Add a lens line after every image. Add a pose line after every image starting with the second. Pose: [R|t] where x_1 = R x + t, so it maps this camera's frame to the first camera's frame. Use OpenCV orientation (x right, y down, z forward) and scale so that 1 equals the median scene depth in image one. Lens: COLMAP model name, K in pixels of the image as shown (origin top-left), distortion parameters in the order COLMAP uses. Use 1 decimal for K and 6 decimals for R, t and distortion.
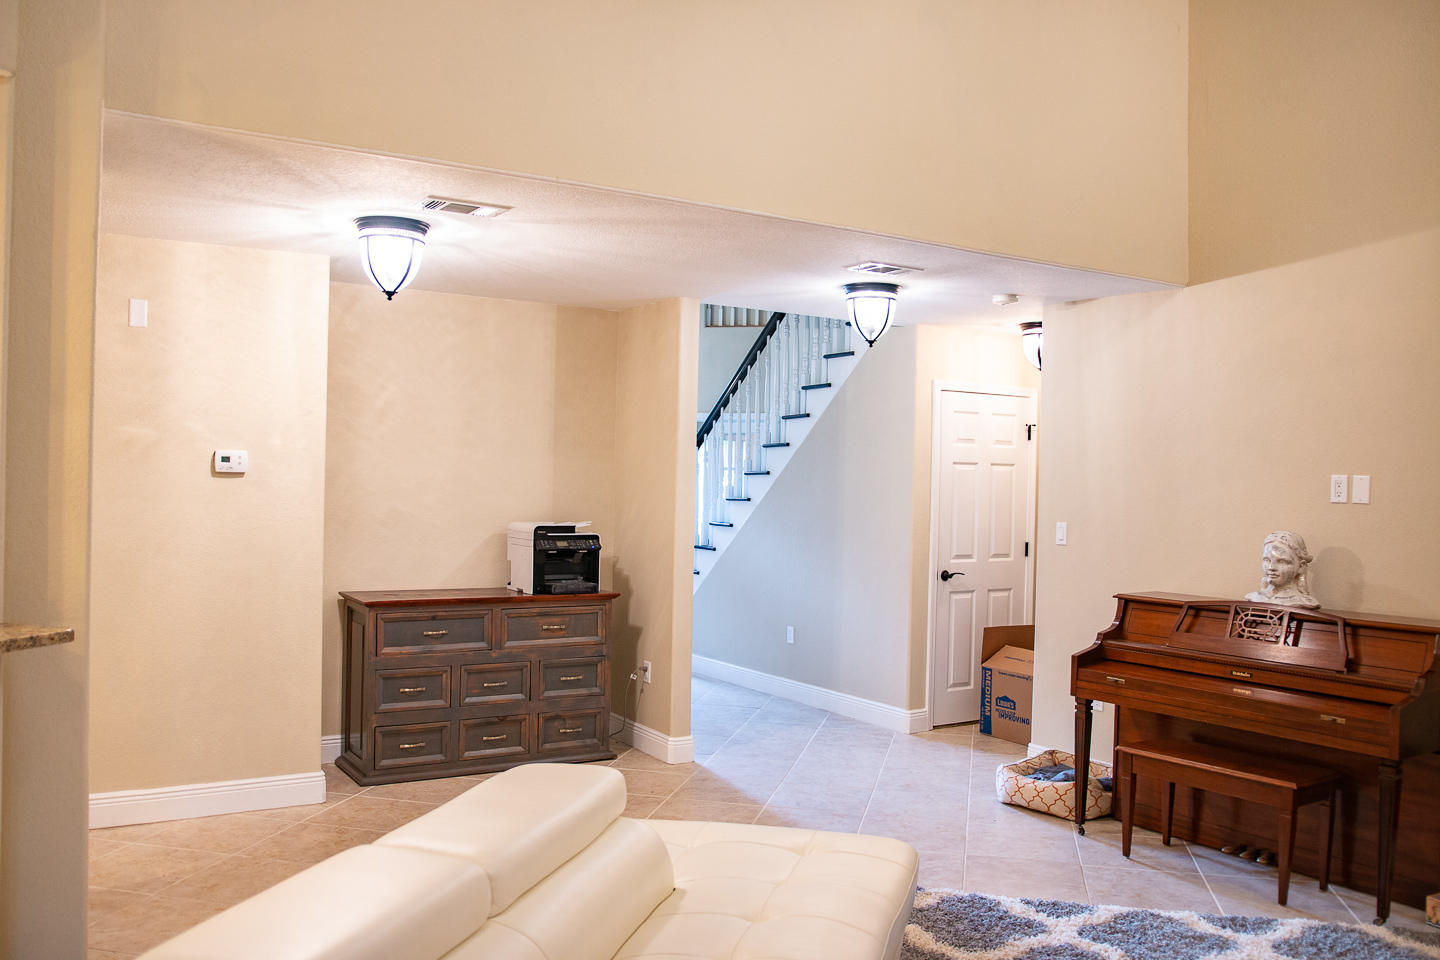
lens RADIAL K [[1193.1, 0, 721.1], [0, 1193.1, 483.8], [0, 0, 1]] dist [-0.087996, 0.078140]
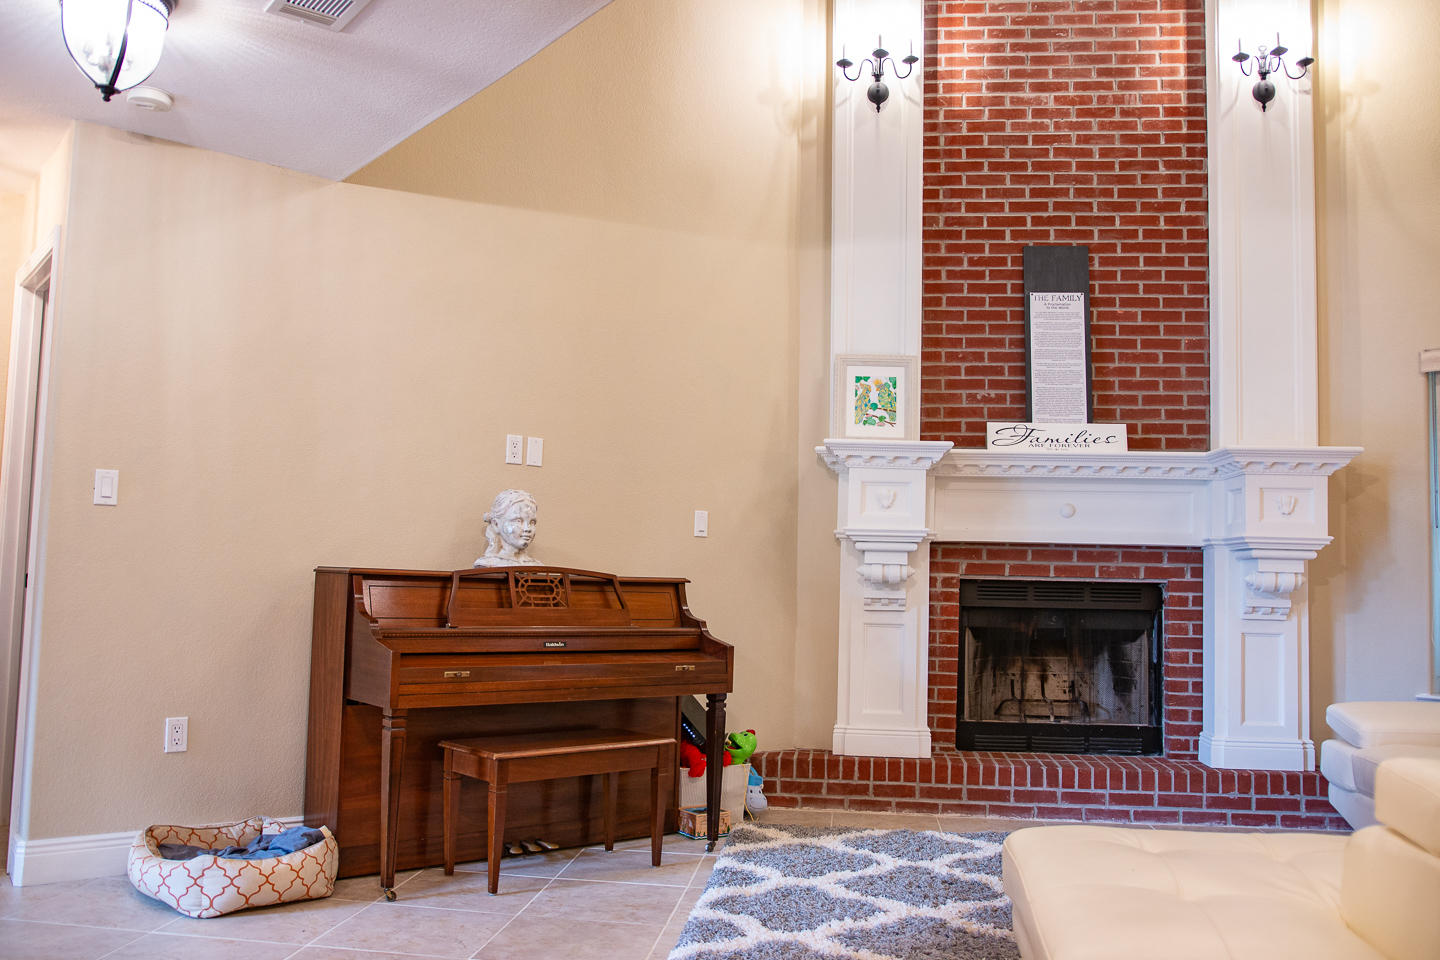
lens RADIAL K [[1193.1, 0, 721.1], [0, 1193.1, 483.8], [0, 0, 1]] dist [-0.087996, 0.078140]
pose [[-0.107403, 0.053948, 0.992751, -0.368130], [-0.028596, 0.997946, -0.057324, 0.066760], [-0.993804, -0.034545, -0.105640, 0.741630]]
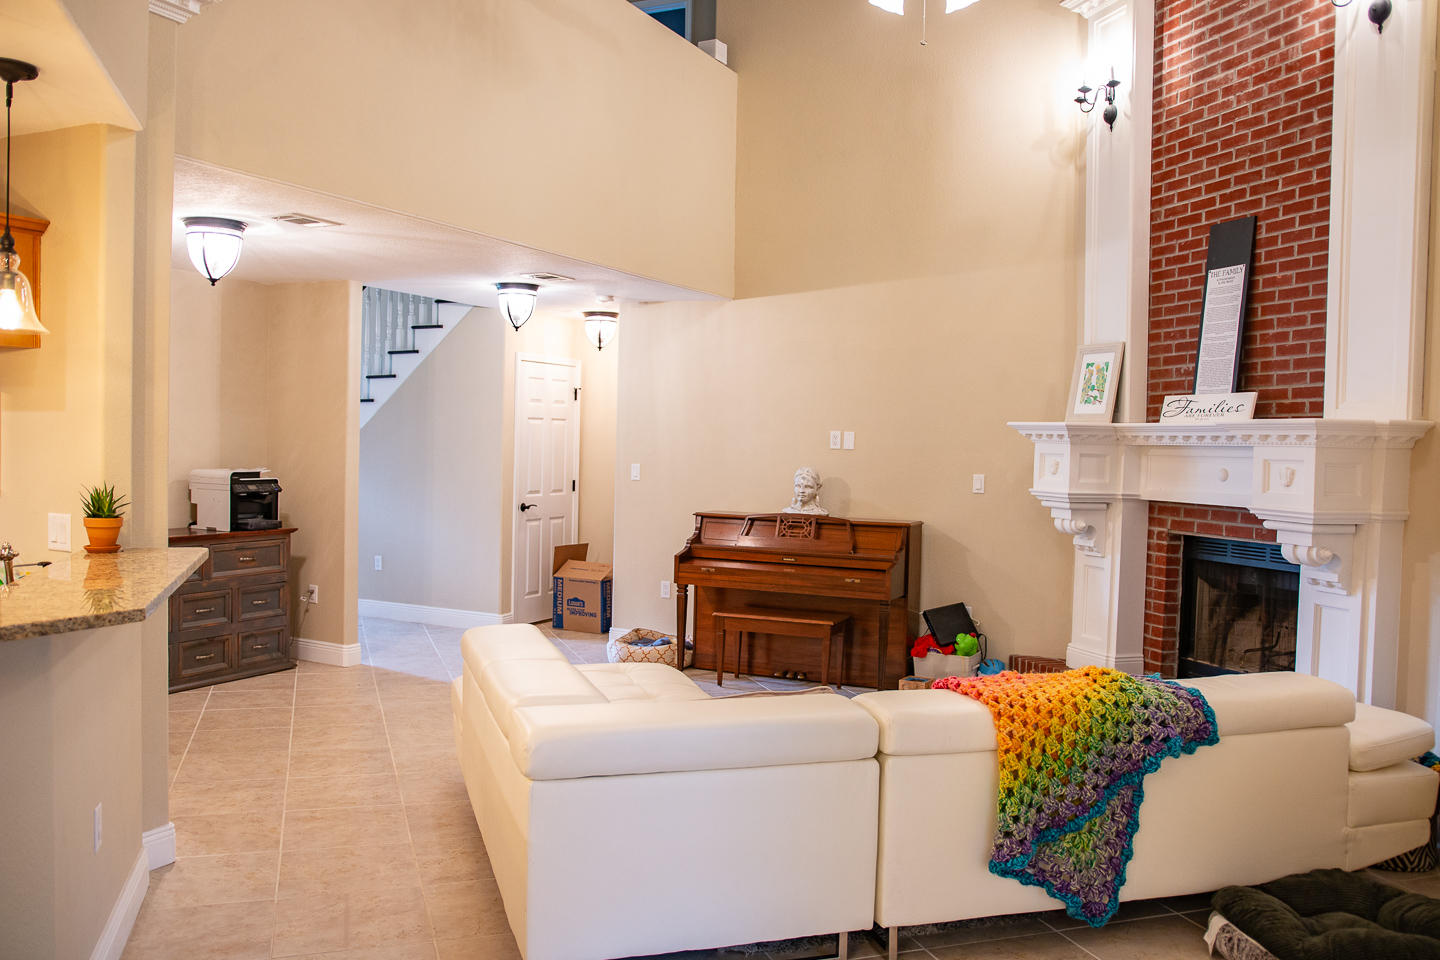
lens RADIAL K [[1193.1, 0, 721.1], [0, 1193.1, 483.8], [0, 0, 1]] dist [-0.087996, 0.078140]
pose [[0.851313, -0.020284, 0.524266, -0.350554], [-0.004028, 0.998970, 0.045191, -0.006993], [-0.524643, -0.040583, 0.850355, -0.222313]]
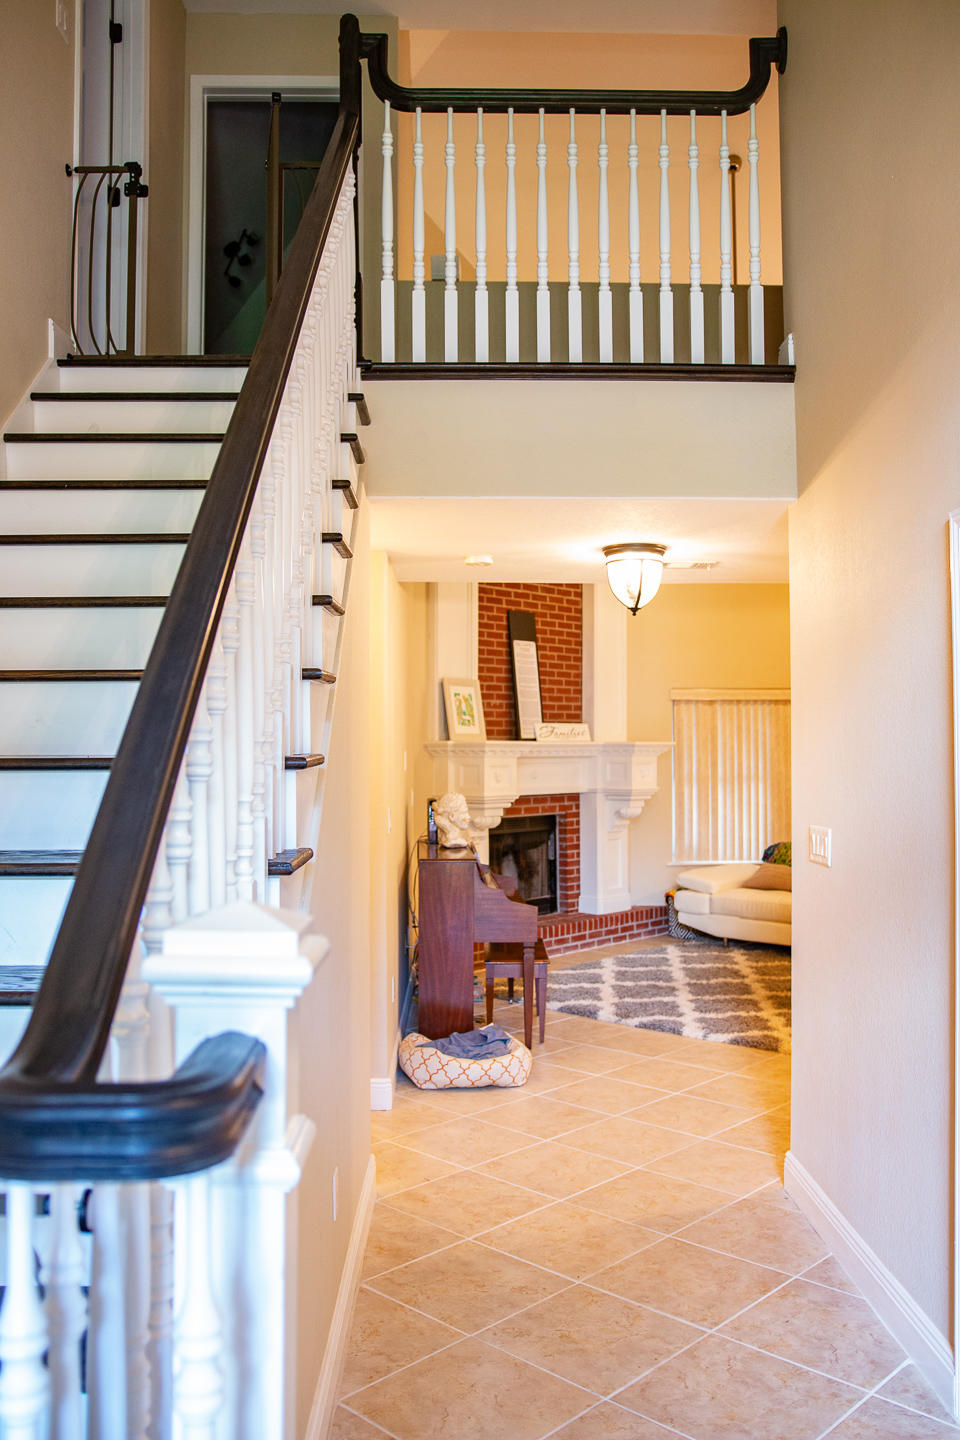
lens RADIAL K [[1193.1, 0, 480.0], [0, 1193.1, 720.0], [0, 0, 1]] dist [-0.087996, 0.078140]
pose [[-0.856322, -0.007205, 0.516393, -0.225153], [-0.015886, 0.999797, -0.012393, -0.022472], [-0.516198, -0.018816, -0.856262, 1.728483]]
